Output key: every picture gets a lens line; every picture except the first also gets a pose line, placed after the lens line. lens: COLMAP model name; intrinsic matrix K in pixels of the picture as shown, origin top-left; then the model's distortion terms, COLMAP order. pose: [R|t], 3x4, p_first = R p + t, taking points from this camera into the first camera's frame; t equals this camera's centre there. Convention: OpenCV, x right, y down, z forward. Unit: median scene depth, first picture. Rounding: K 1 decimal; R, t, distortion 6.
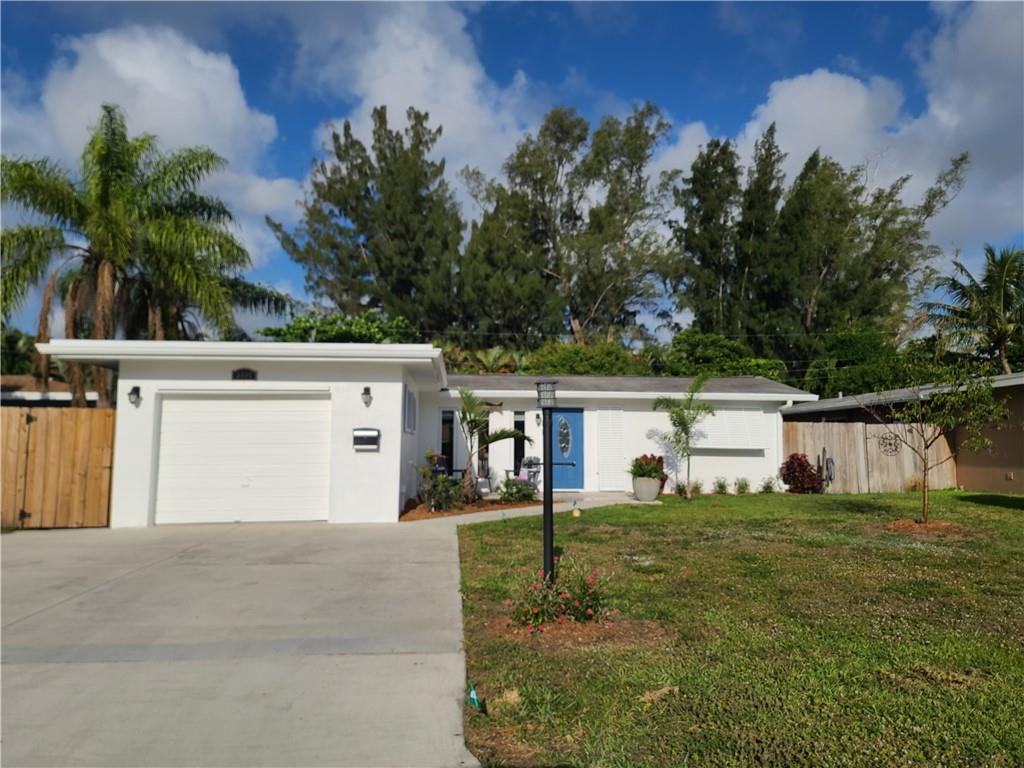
lens RADIAL K [[906.5, 0, 513.4], [0, 906.5, 380.1], [0, 0, 1]] dist [0.115782, 0.008775]
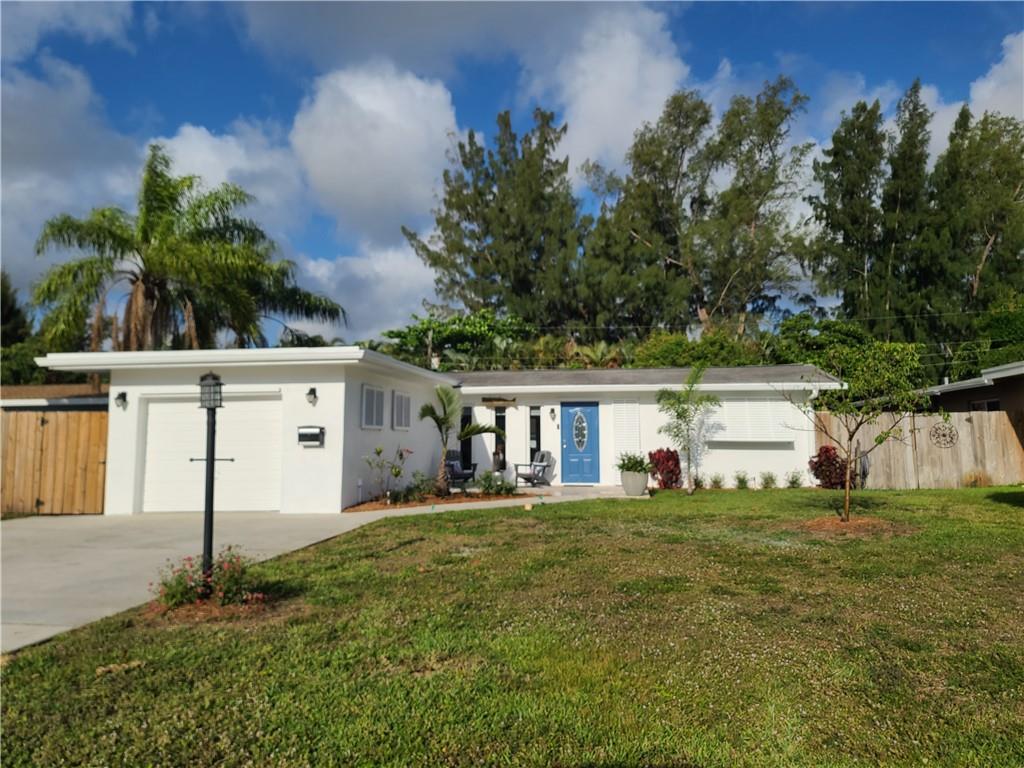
lens RADIAL K [[906.5, 0, 513.4], [0, 906.5, 380.1], [0, 0, 1]] dist [0.115782, 0.008775]
pose [[0.965094, -0.025365, -0.260671, 0.151696], [0.027176, 0.999625, 0.003348, 0.000651], [0.260488, -0.010315, 0.965422, 0.008480]]
